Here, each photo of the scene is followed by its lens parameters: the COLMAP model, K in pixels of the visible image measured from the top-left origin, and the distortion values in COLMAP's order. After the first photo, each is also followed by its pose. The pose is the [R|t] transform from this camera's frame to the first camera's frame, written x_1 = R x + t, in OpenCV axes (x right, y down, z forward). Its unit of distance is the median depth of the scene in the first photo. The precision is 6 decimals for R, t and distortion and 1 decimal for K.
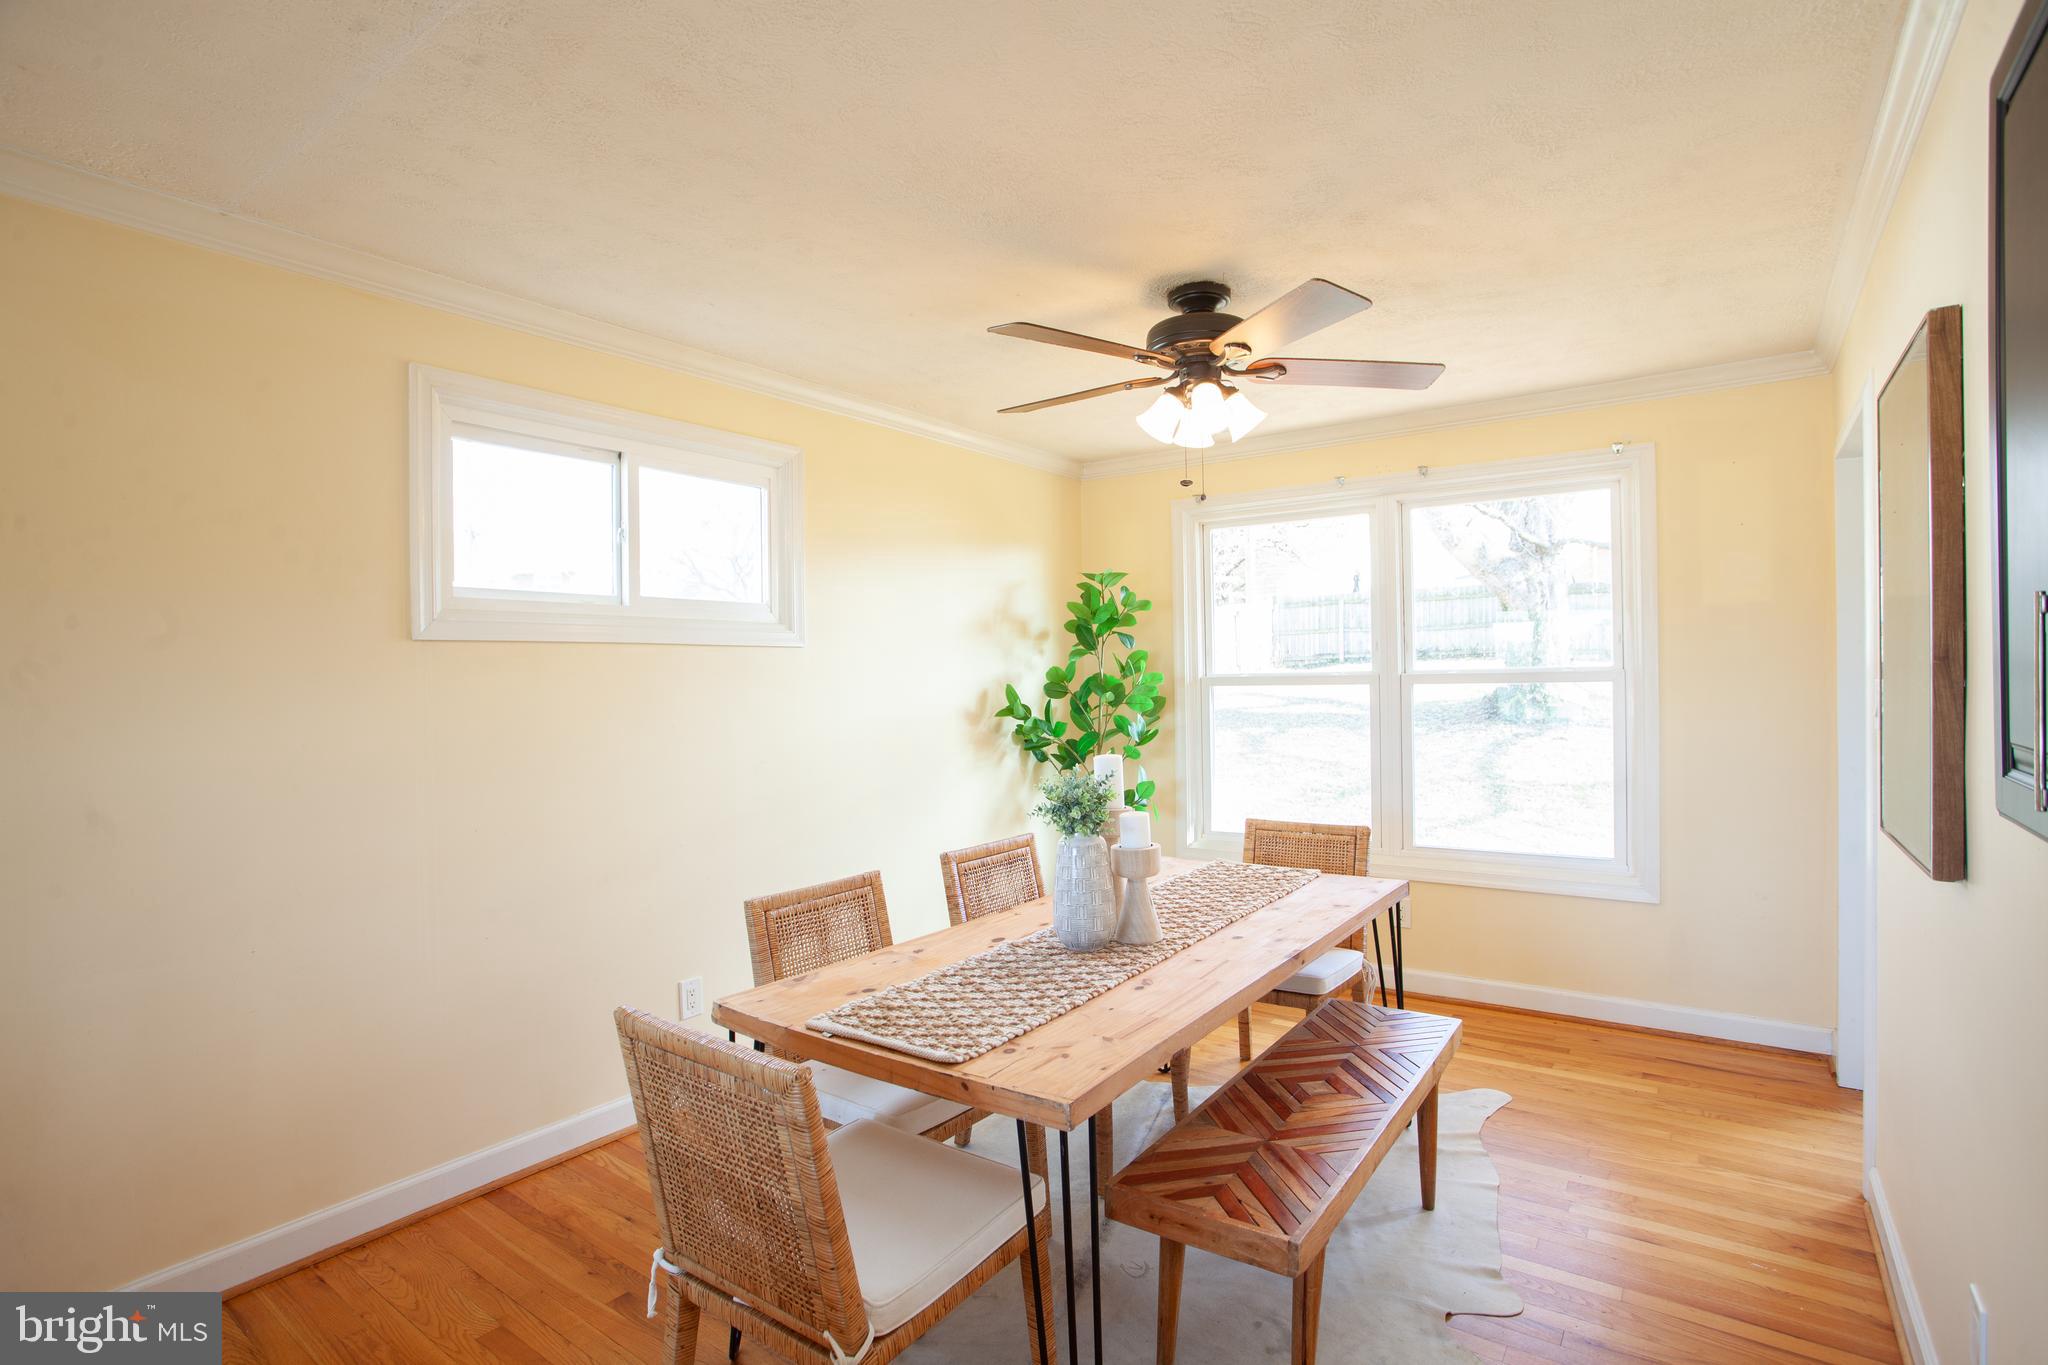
lens RADIAL K [[1002.0, 0, 1023.4], [0, 1002.0, 687.6], [0, 0, 1]] dist [-0.083651, 0.034202]
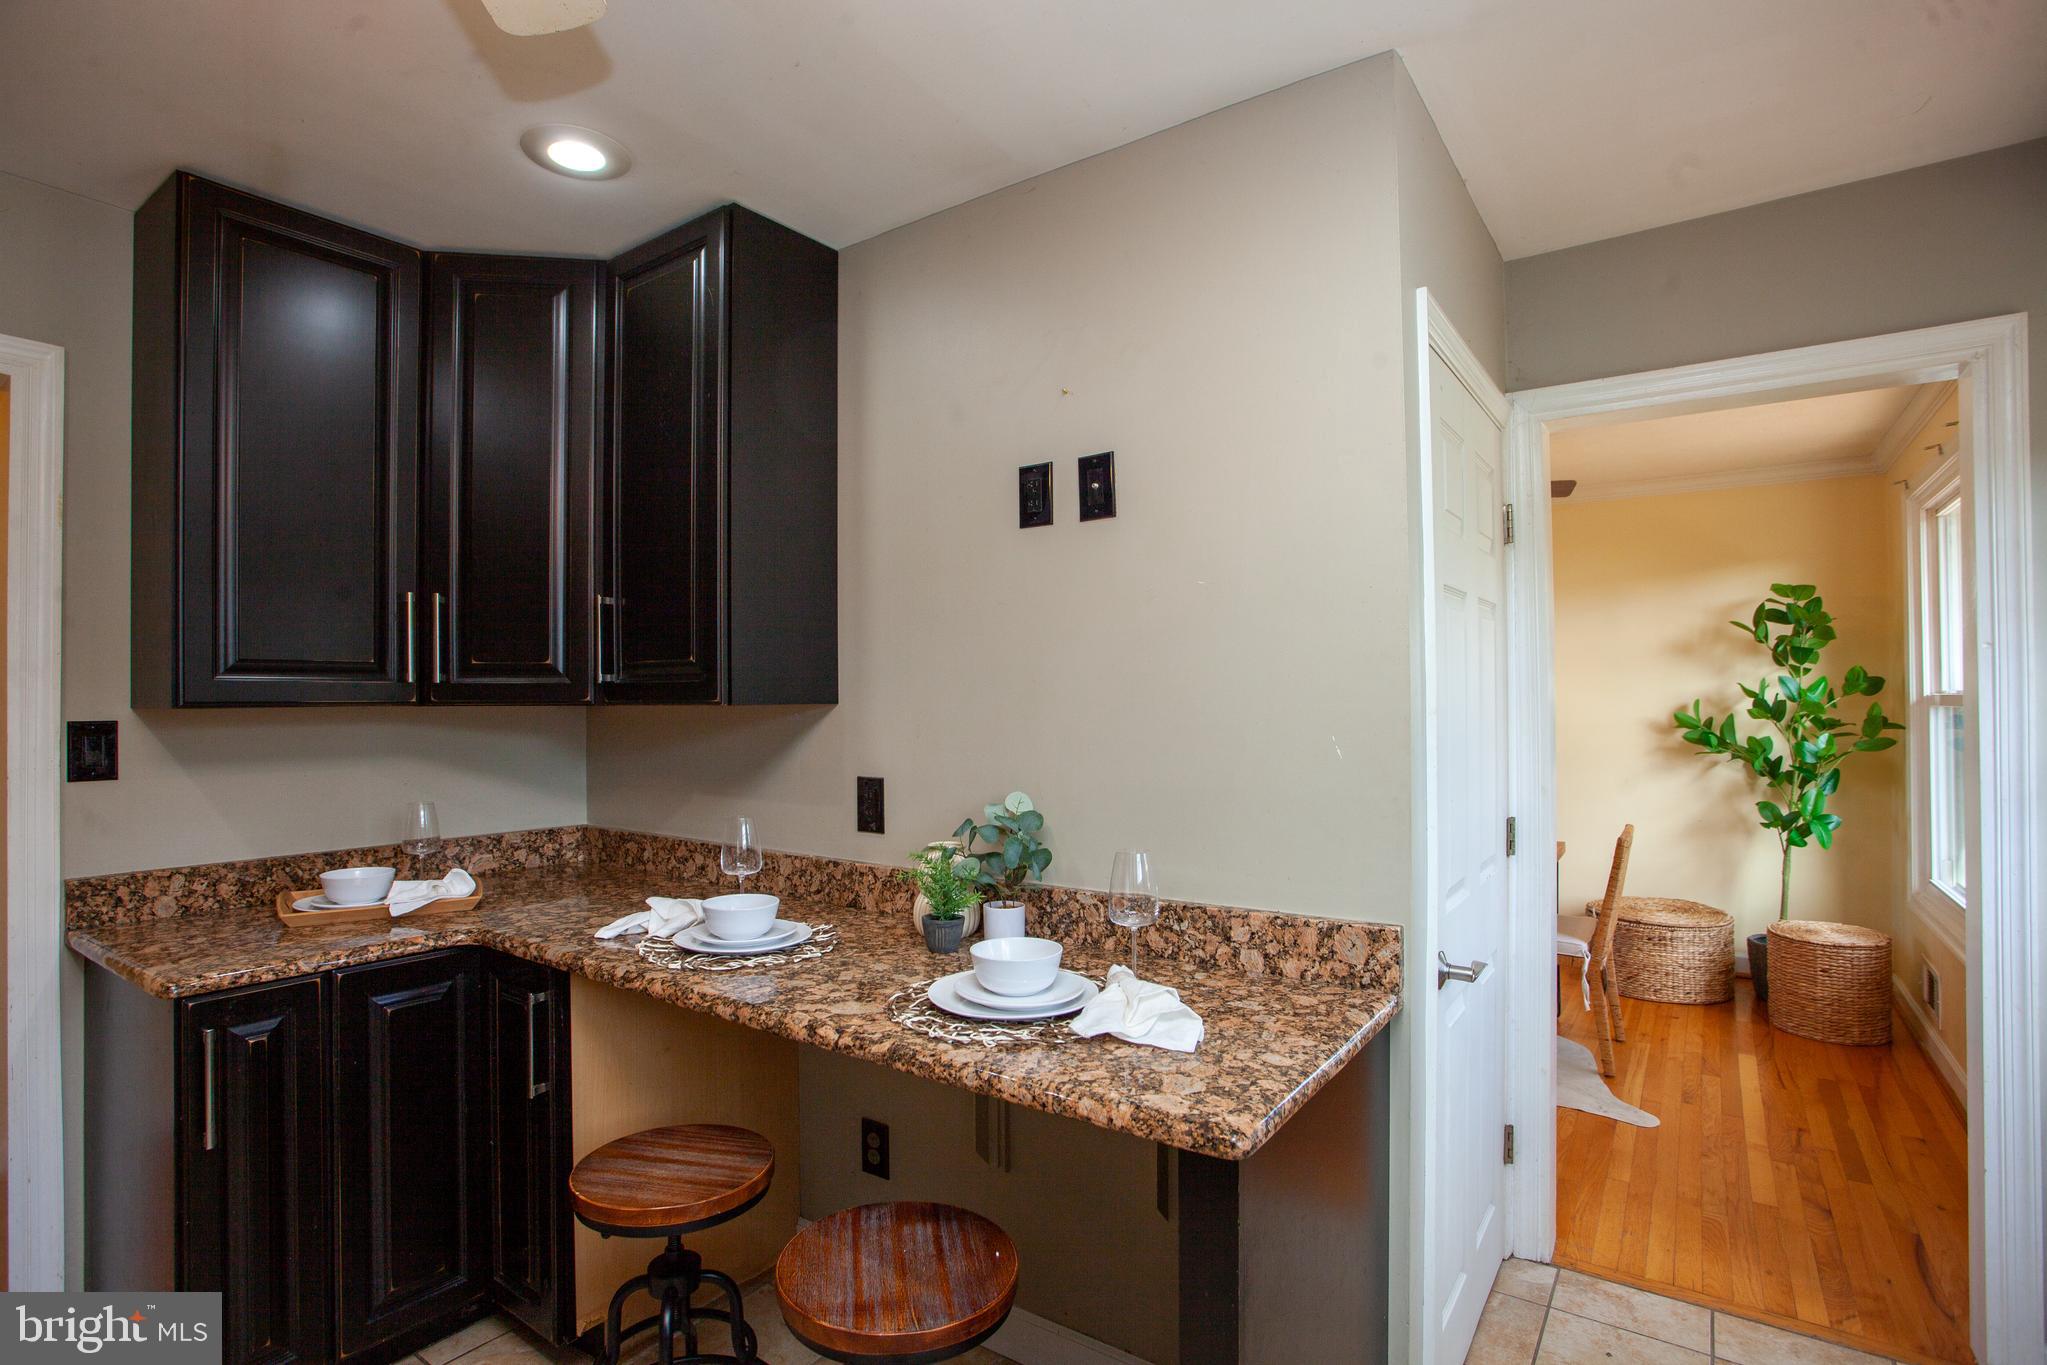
lens RADIAL K [[1001.5, 0, 1022.9], [0, 1001.5, 687.6], [0, 0, 1]] dist [-0.083651, 0.034202]
pose [[0.009465, -0.002375, -0.999952, 1.311174], [-0.003597, 0.999991, -0.002409, -0.015675], [0.999949, 0.003620, 0.009457, 0.320594]]
